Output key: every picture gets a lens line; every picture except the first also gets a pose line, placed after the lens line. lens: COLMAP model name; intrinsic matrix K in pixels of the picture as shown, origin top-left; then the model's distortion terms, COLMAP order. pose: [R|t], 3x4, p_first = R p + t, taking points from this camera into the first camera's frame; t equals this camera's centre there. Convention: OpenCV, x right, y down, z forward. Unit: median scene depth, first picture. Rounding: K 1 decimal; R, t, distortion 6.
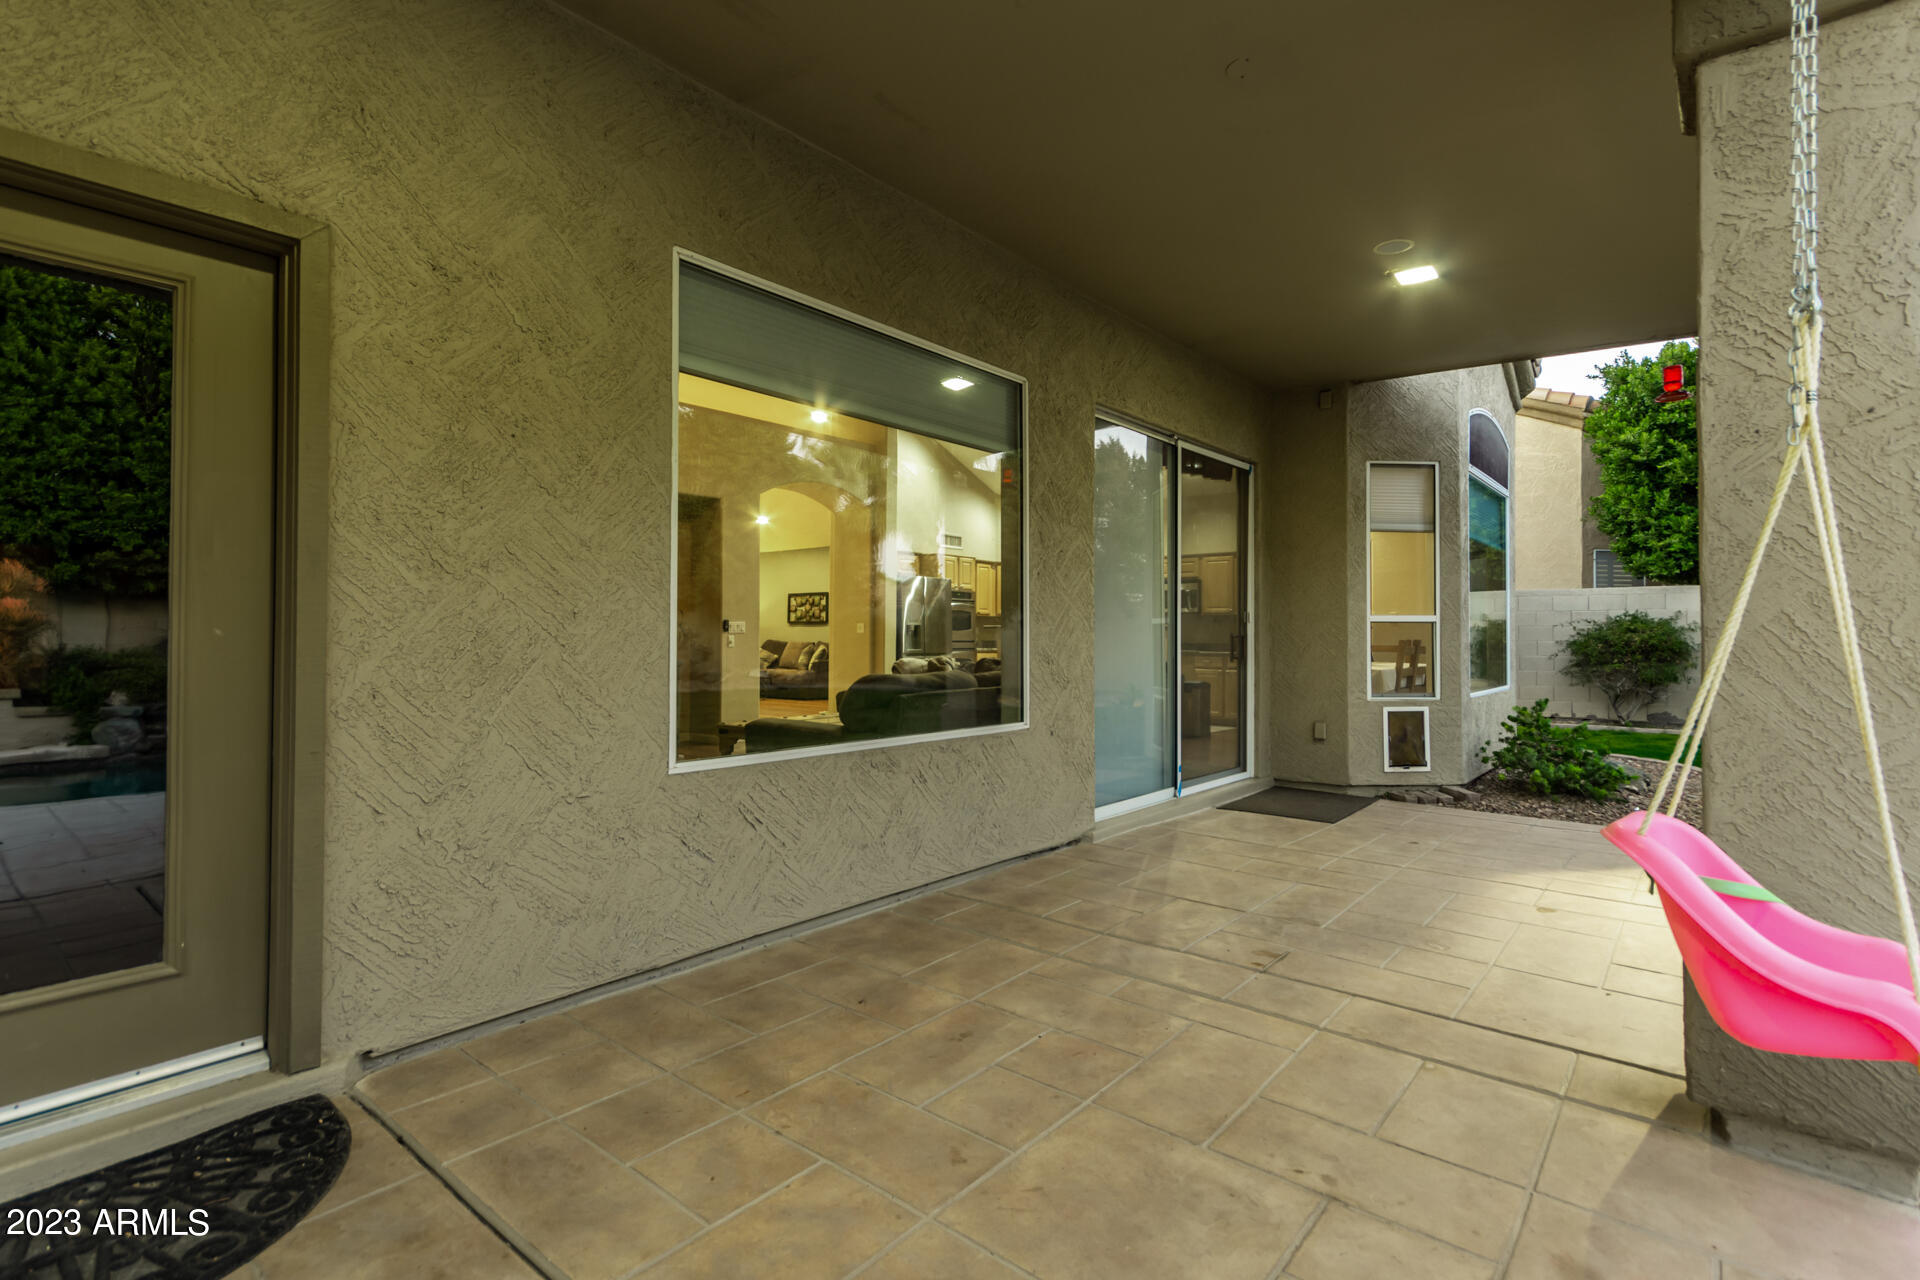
lens RADIAL K [[911.0, 0, 936.1], [0, 911.0, 623.3], [0, 0, 1]] dist [0.000174, 0.000073]
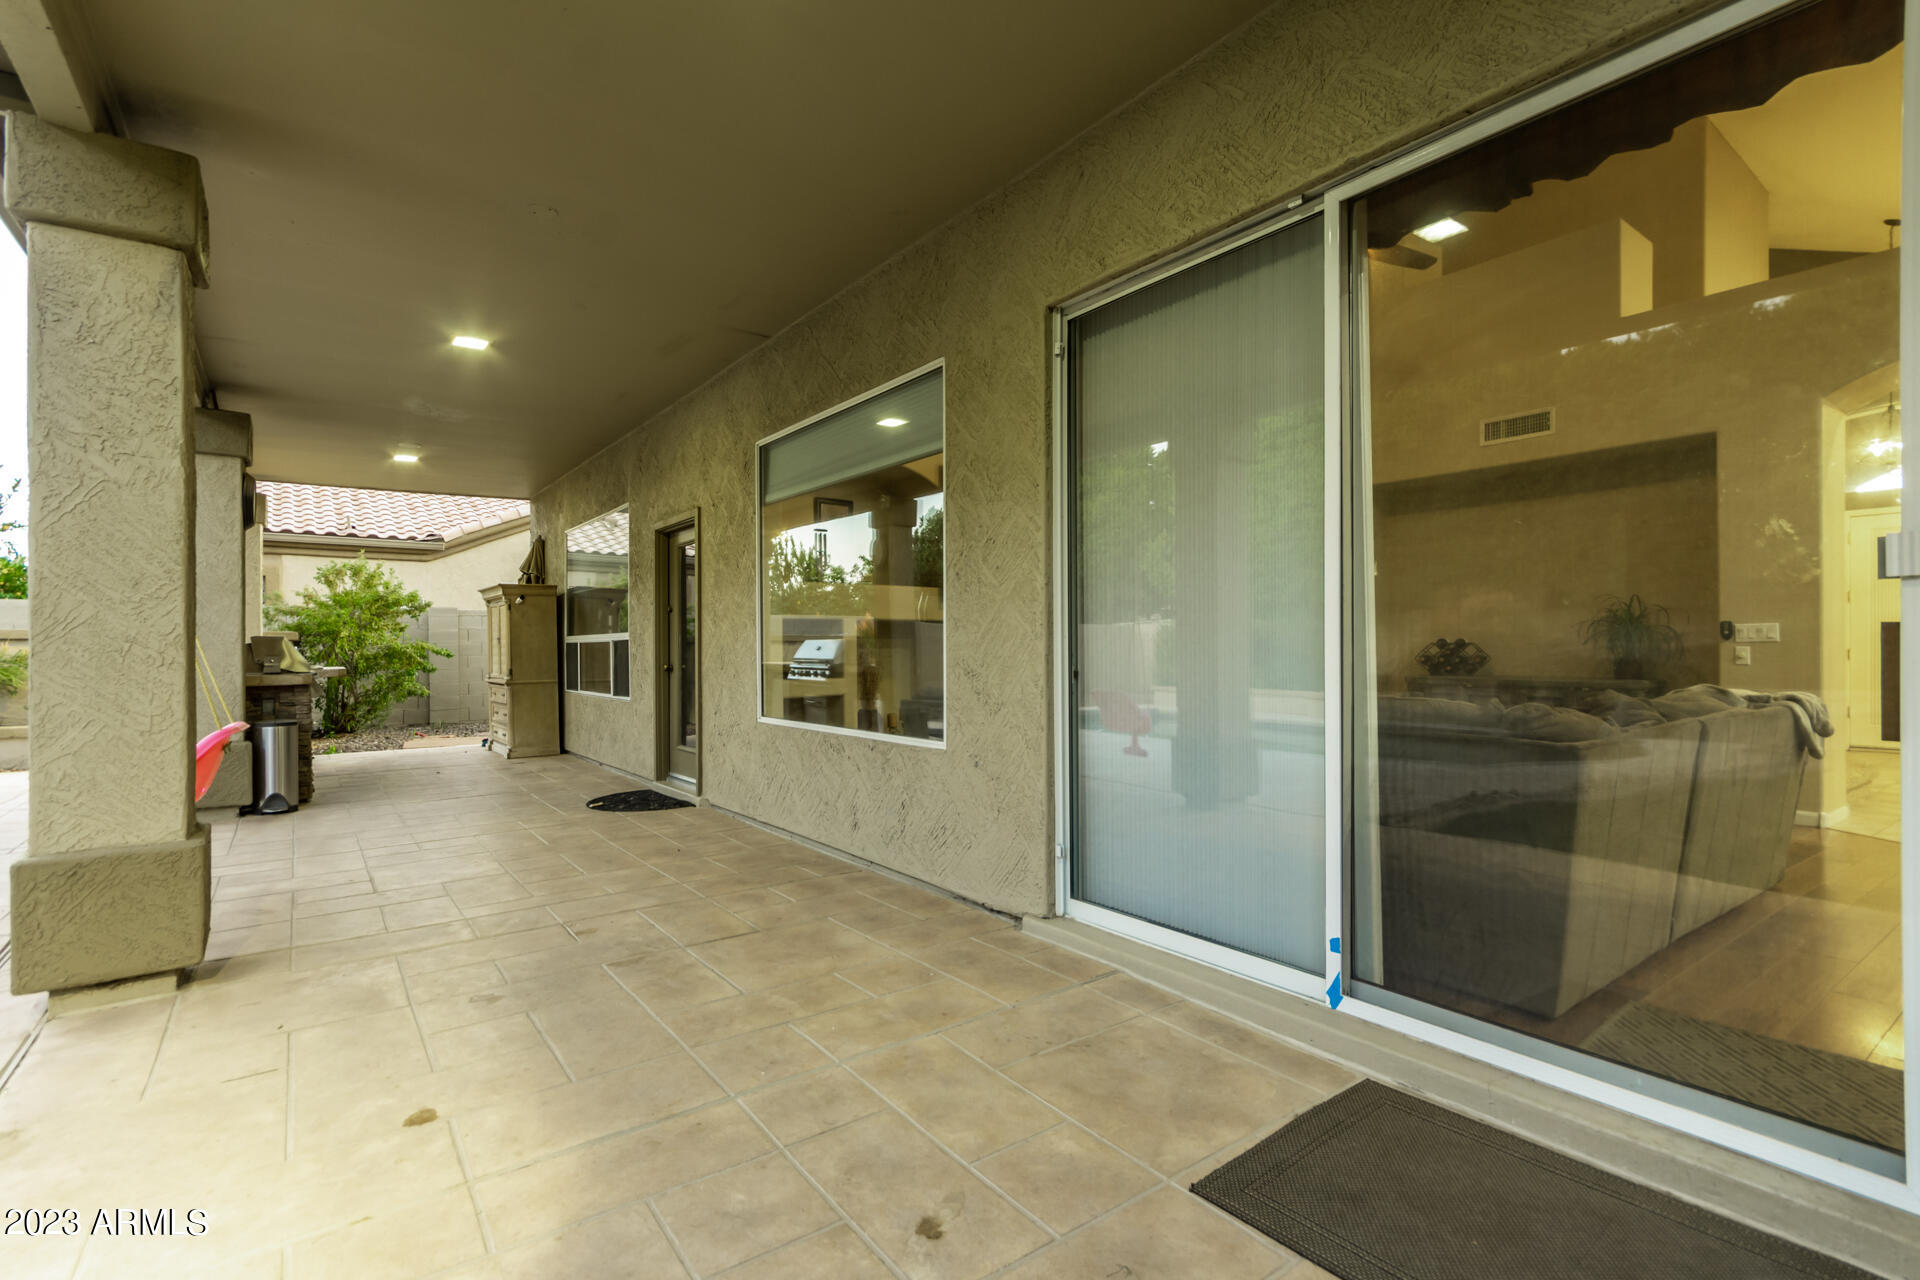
lens RADIAL K [[877.3, 0, 959.7], [0, 877.3, 652.5], [0, 0, 1]] dist [0.000644, 0.000202]
pose [[-0.213902, -0.000713, -0.976855, 1.056408], [0.015051, 0.999879, -0.004025, 0.026878], [0.976739, -0.015563, -0.213865, 1.352054]]
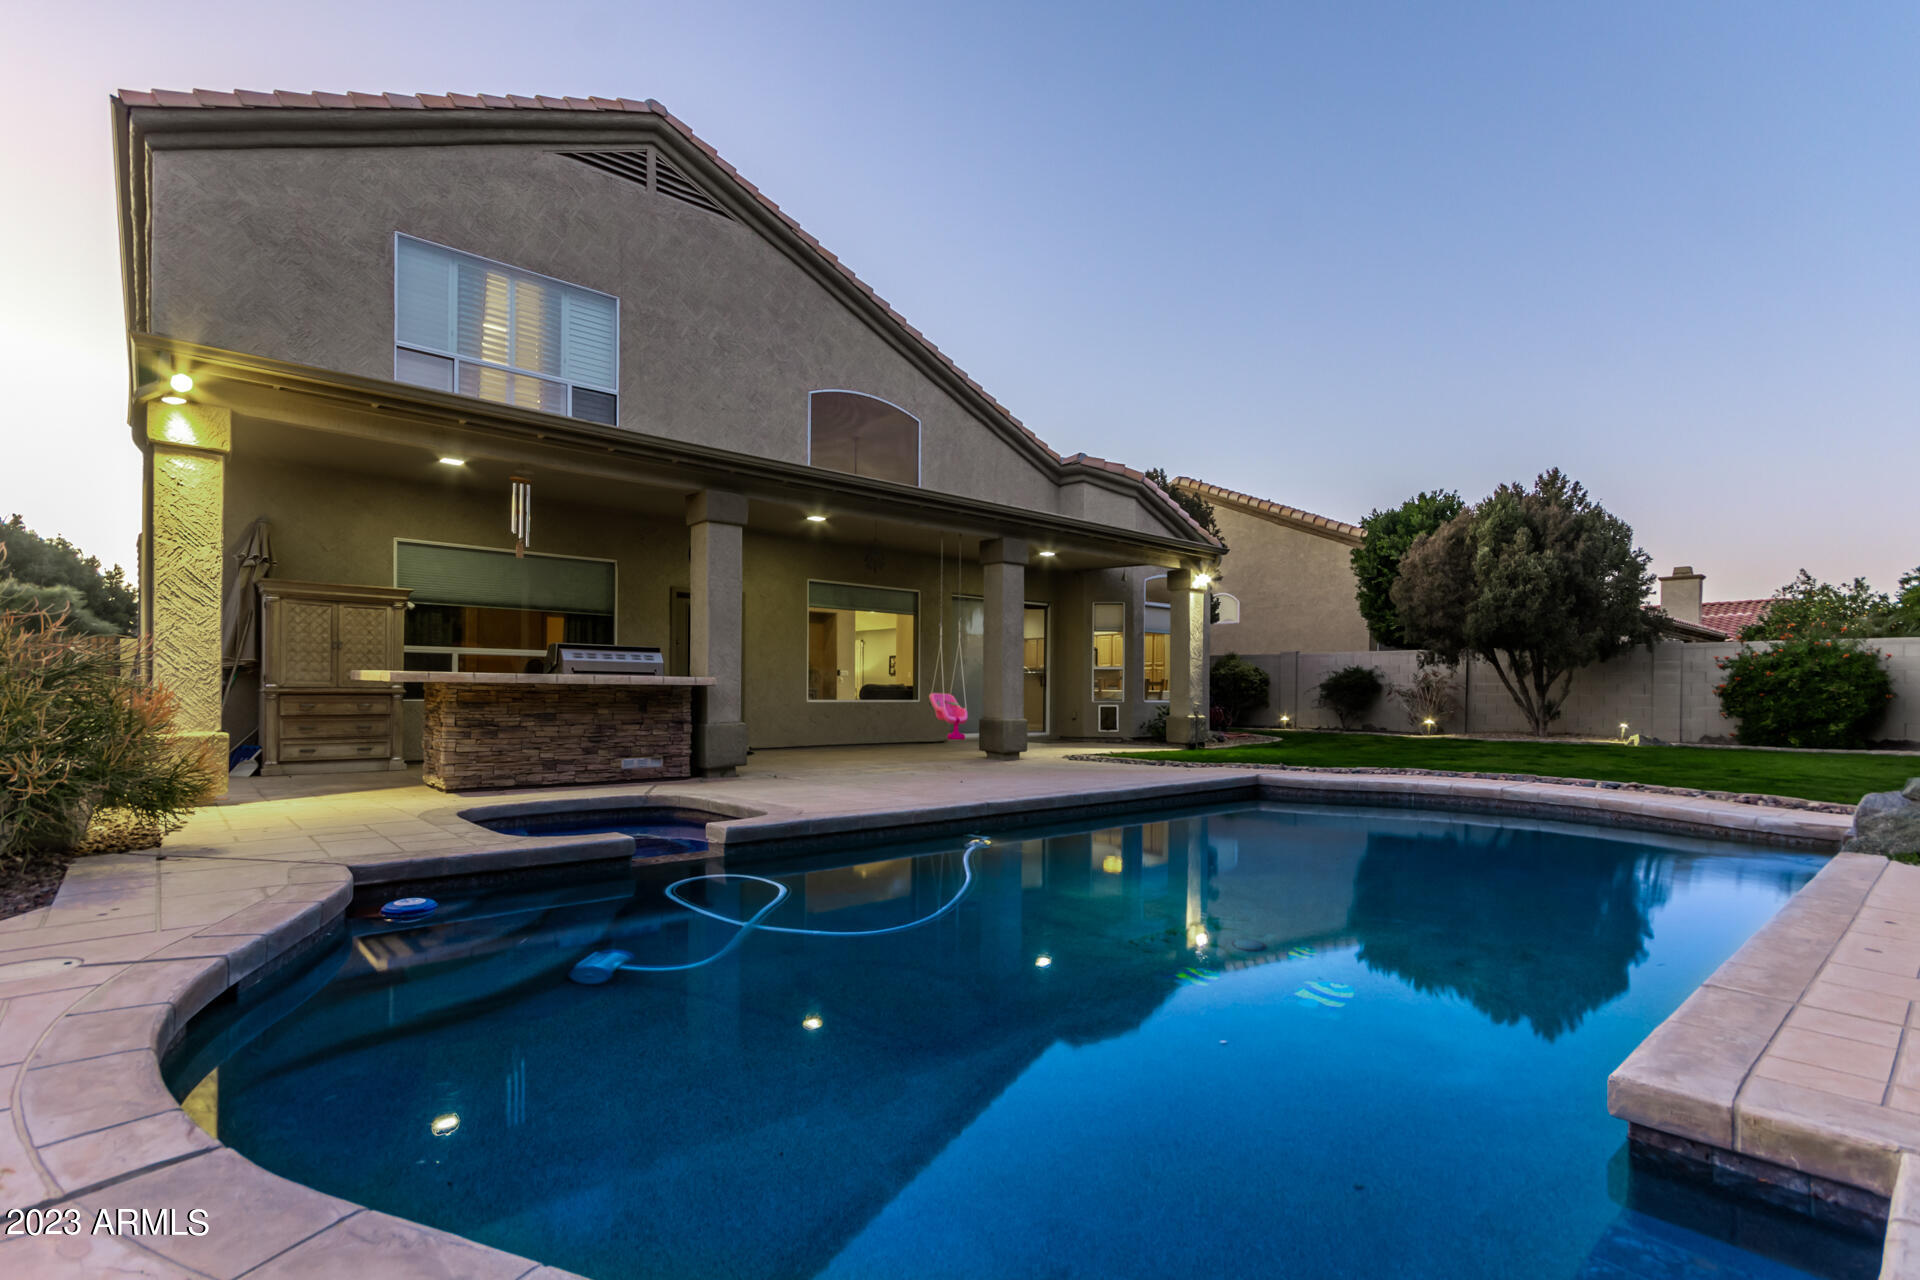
lens RADIAL K [[909.5, 0, 962.3], [0, 909.5, 698.2], [0, 0, 1]] dist [-0.000090, 0.000719]
pose [[0.990894, 0.003187, -0.134607, 0.750928], [-0.000602, 0.999815, 0.019243, 0.047241], [0.134644, -0.018987, 0.990712, -2.342808]]
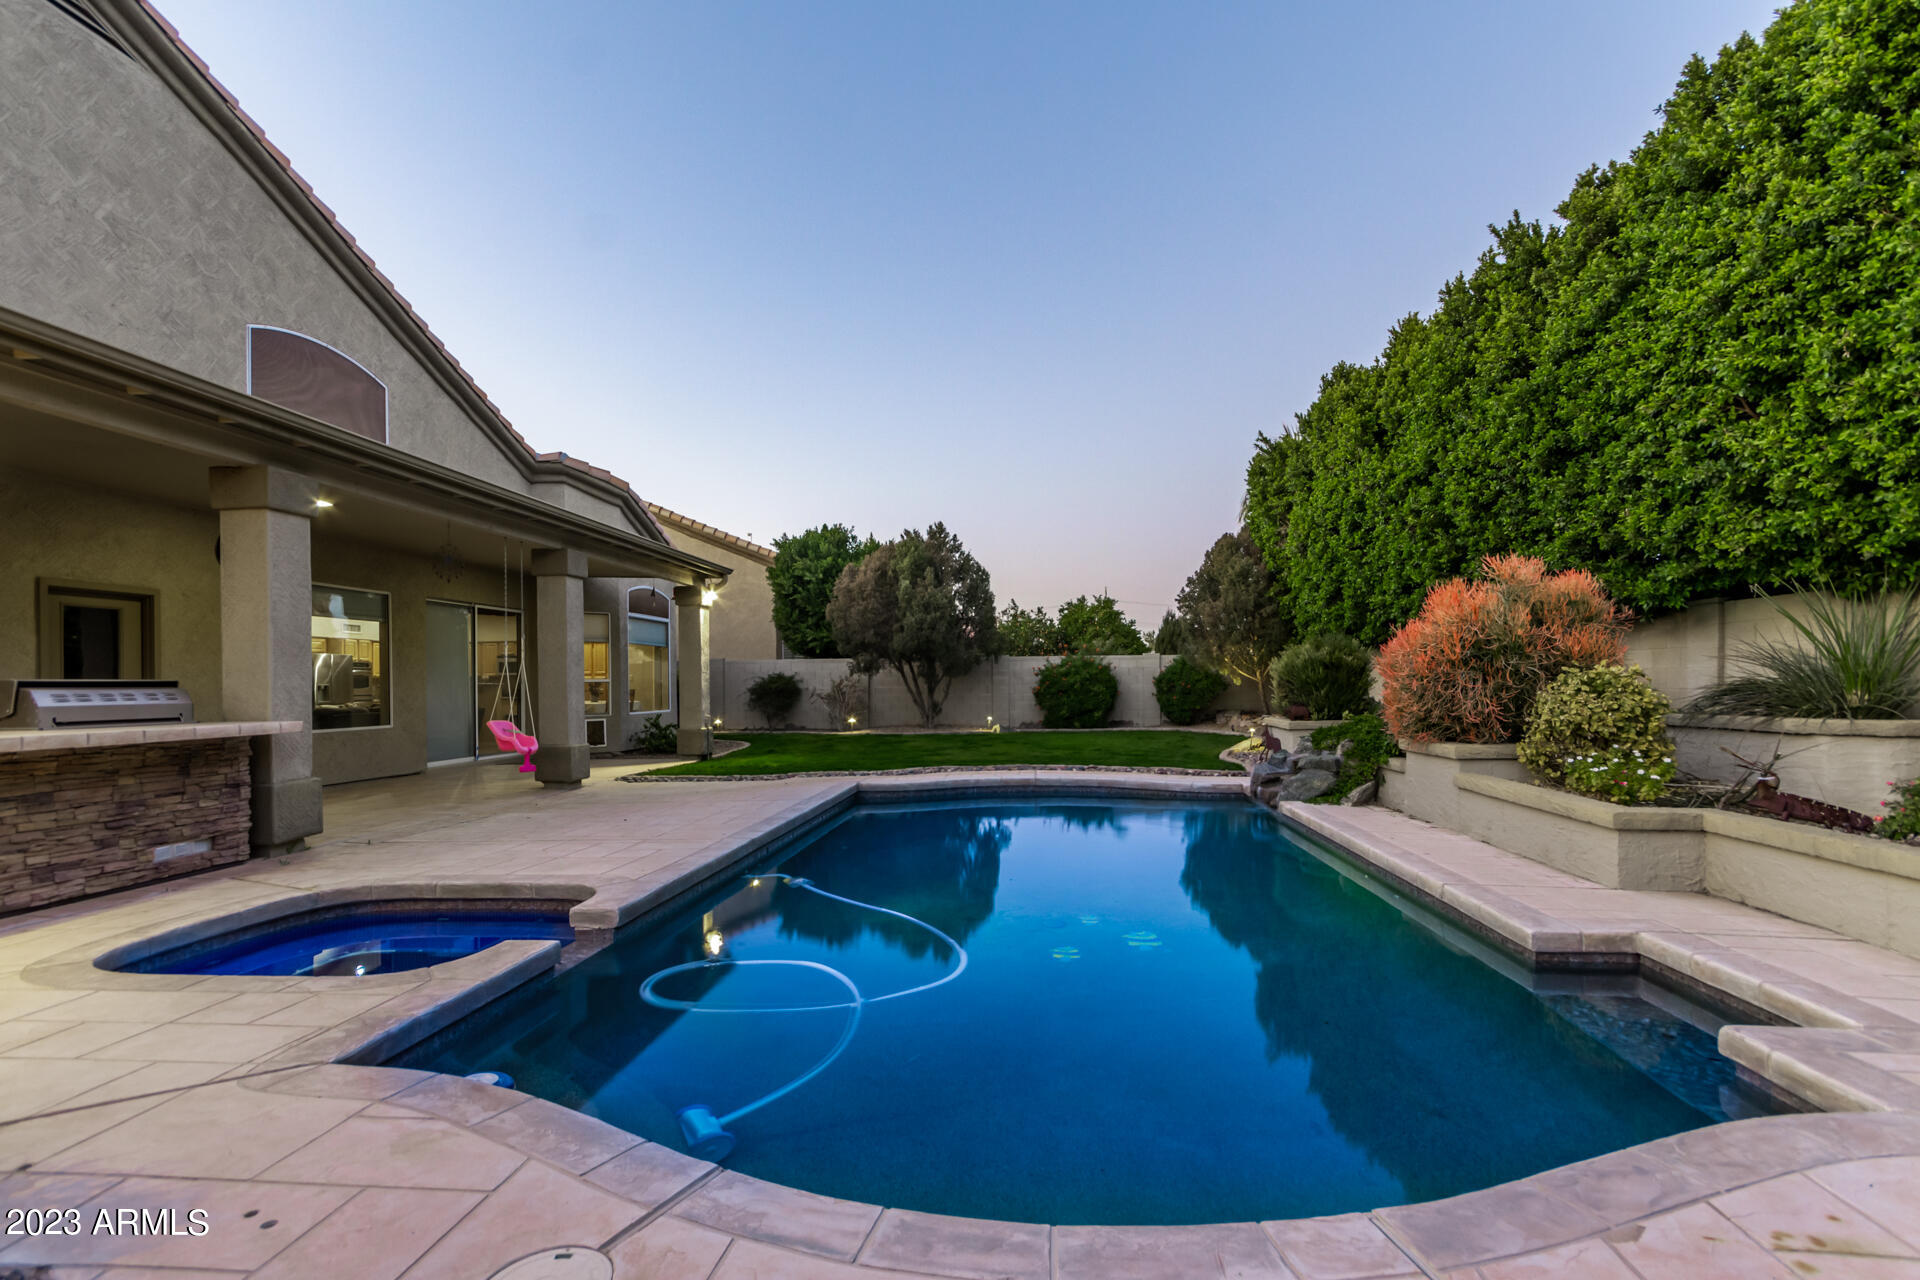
lens RADIAL K [[895.8, 0, 958.9], [0, 895.8, 678.9], [0, 0, 1]] dist [0.006873, 0.000142]
pose [[0.816502, -0.012937, 0.577198, -0.064586], [0.009157, 0.999913, 0.009459, -0.037024], [-0.577270, -0.002438, 0.816549, -2.259668]]
